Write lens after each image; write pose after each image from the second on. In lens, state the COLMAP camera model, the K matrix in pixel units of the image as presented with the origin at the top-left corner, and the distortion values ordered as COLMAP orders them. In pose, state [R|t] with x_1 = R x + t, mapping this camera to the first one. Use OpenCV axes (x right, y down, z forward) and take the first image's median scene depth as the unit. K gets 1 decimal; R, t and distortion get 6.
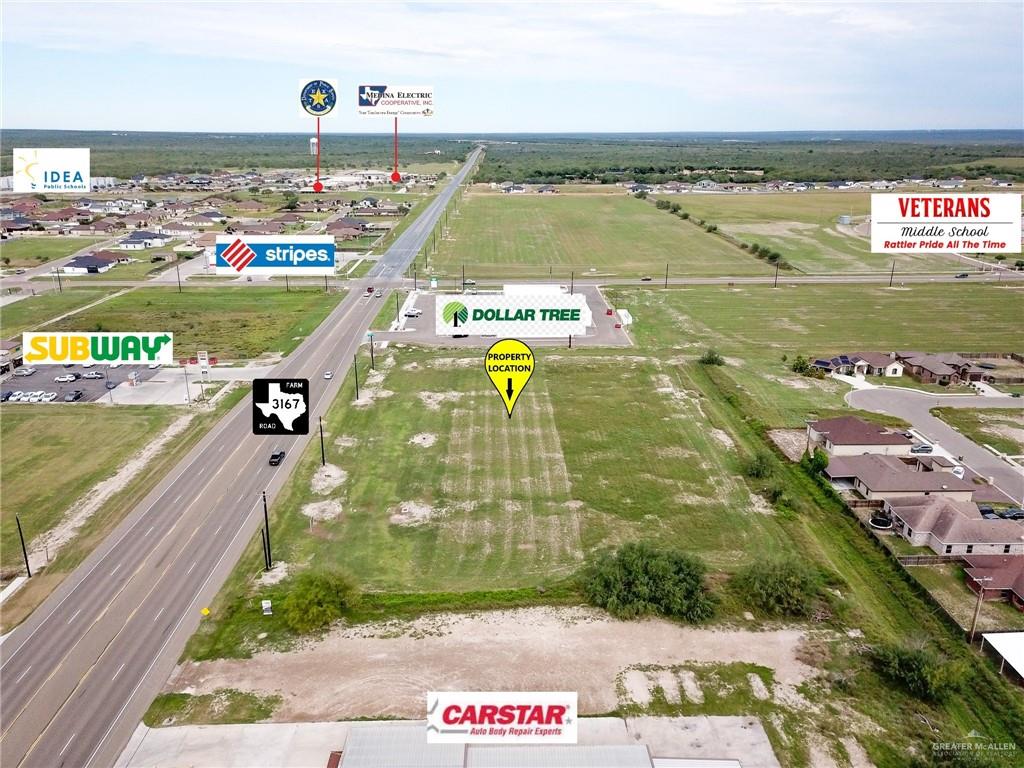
lens RADIAL K [[780.5, 0, 516.1], [0, 780.5, 380.4], [0, 0, 1]] dist [0.053171, -0.062935]
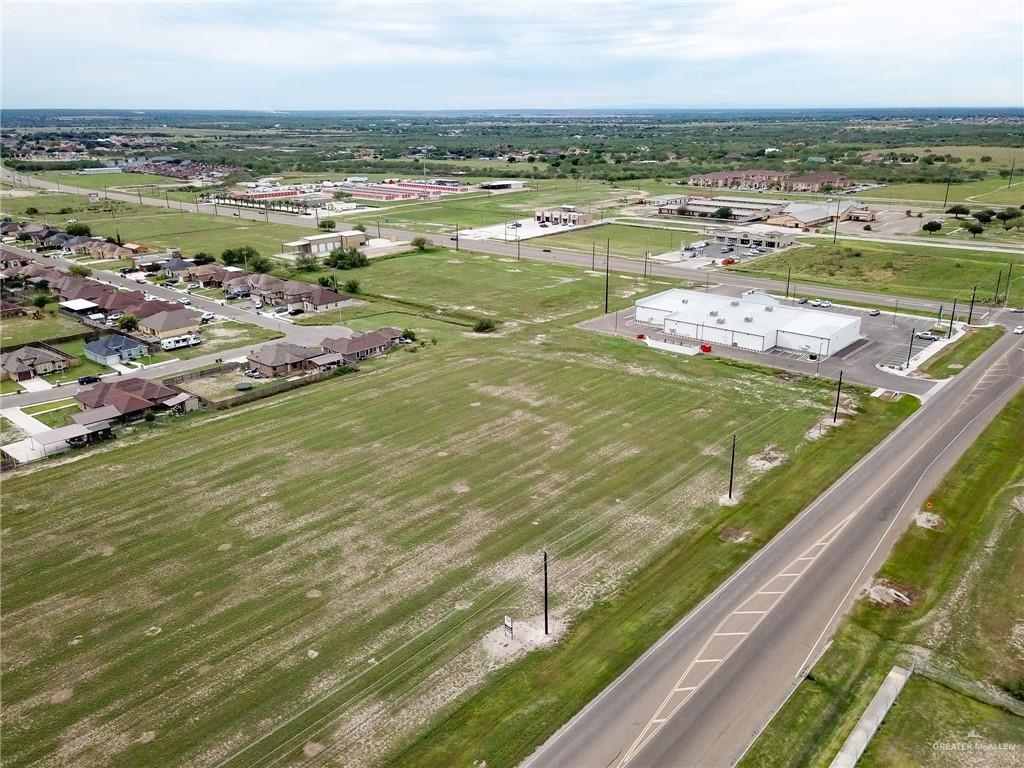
lens RADIAL K [[805.3, 0, 512.0], [0, 805.3, 384.0], [0, 0, 1]] dist [0.075522, -0.109835]
pose [[-0.677122, 0.239976, -0.695642, 1.254856], [-0.218933, 0.836827, 0.501786, -0.644955], [0.702548, 0.492069, -0.514095, 2.051340]]
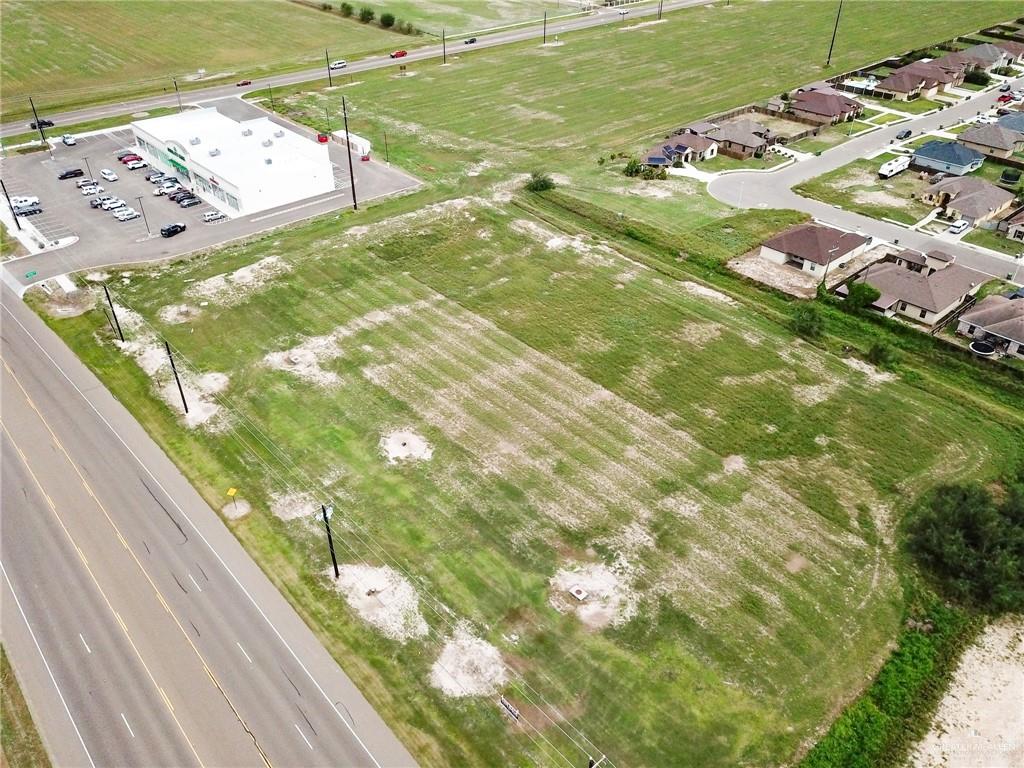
lens RADIAL K [[776.5, 0, 516.4], [0, 776.5, 389.9], [0, 0, 1]] dist [0.022148, 0.010709]
pose [[0.760123, -0.376910, 0.529294, -0.345775], [0.198207, 0.910248, 0.363541, -0.163634], [-0.618811, -0.171426, 0.766607, 0.465424]]
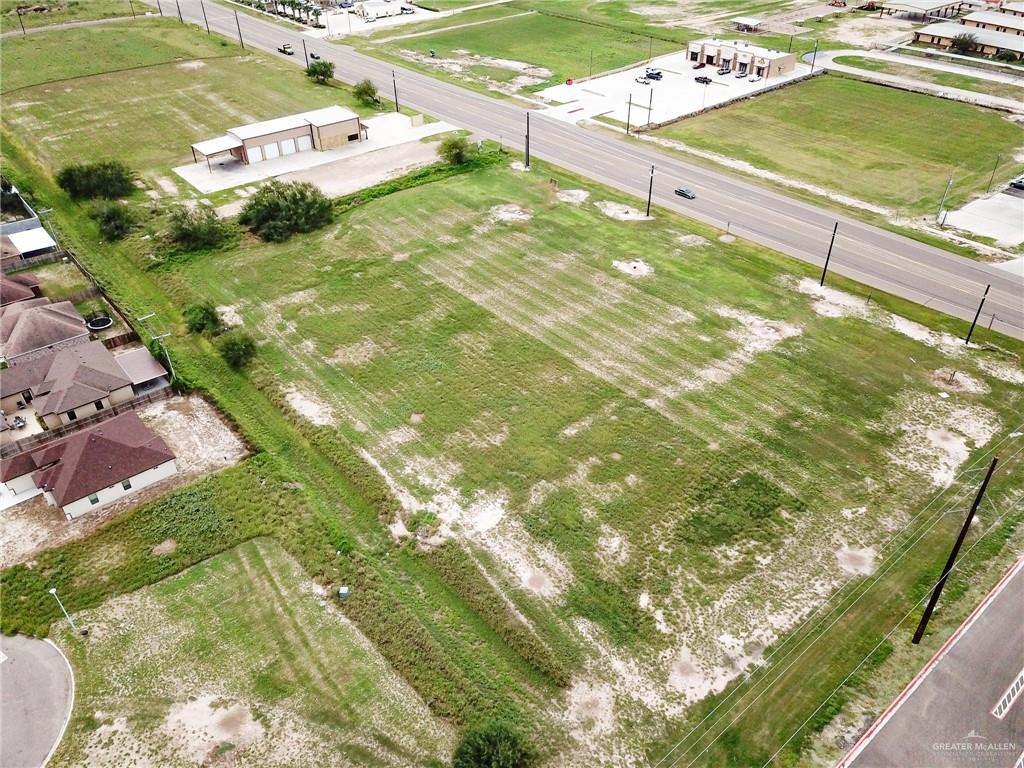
lens RADIAL K [[776.5, 0, 516.4], [0, 776.5, 389.9], [0, 0, 1]] dist [0.022148, 0.010709]
pose [[-0.780771, 0.375733, -0.499220, 0.428767], [-0.178580, 0.631464, 0.754561, -0.430644], [0.598753, 0.678291, -0.425930, 1.317719]]
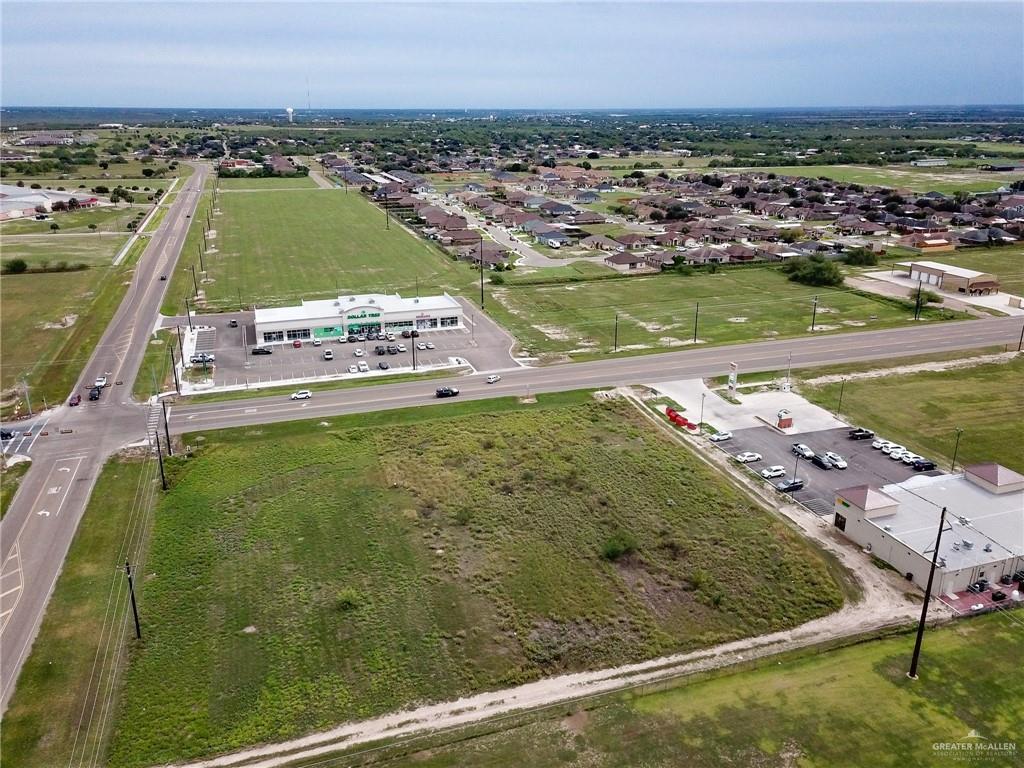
lens RADIAL K [[780.5, 0, 516.1], [0, 780.5, 380.4], [0, 0, 1]] dist [0.053171, -0.062935]
pose [[-0.298022, -0.310349, 0.902700, -1.300475], [0.293724, 0.869974, 0.396070, -0.506343], [-0.908245, 0.383182, -0.168115, 1.601243]]
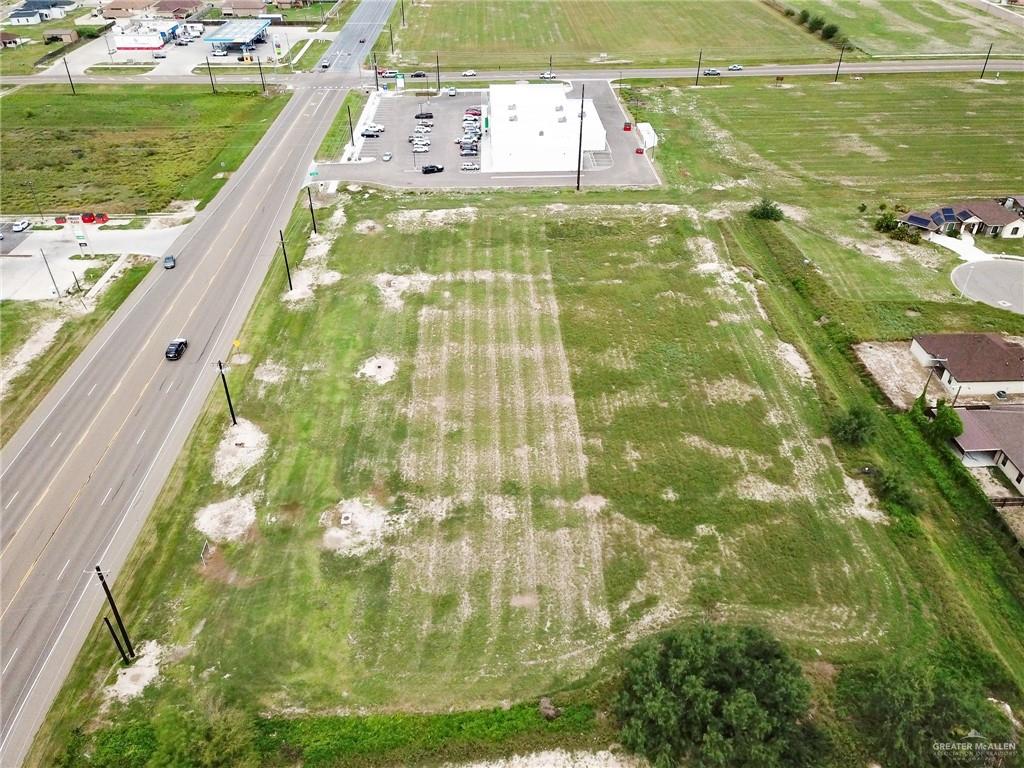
lens RADIAL K [[776.5, 0, 516.4], [0, 776.5, 389.9], [0, 0, 1]] dist [0.022148, 0.010709]
pose [[0.999911, -0.011484, 0.006793, 0.003044], [0.008925, 0.954111, 0.299319, -0.113484], [-0.009918, -0.299232, 0.954129, 0.300649]]
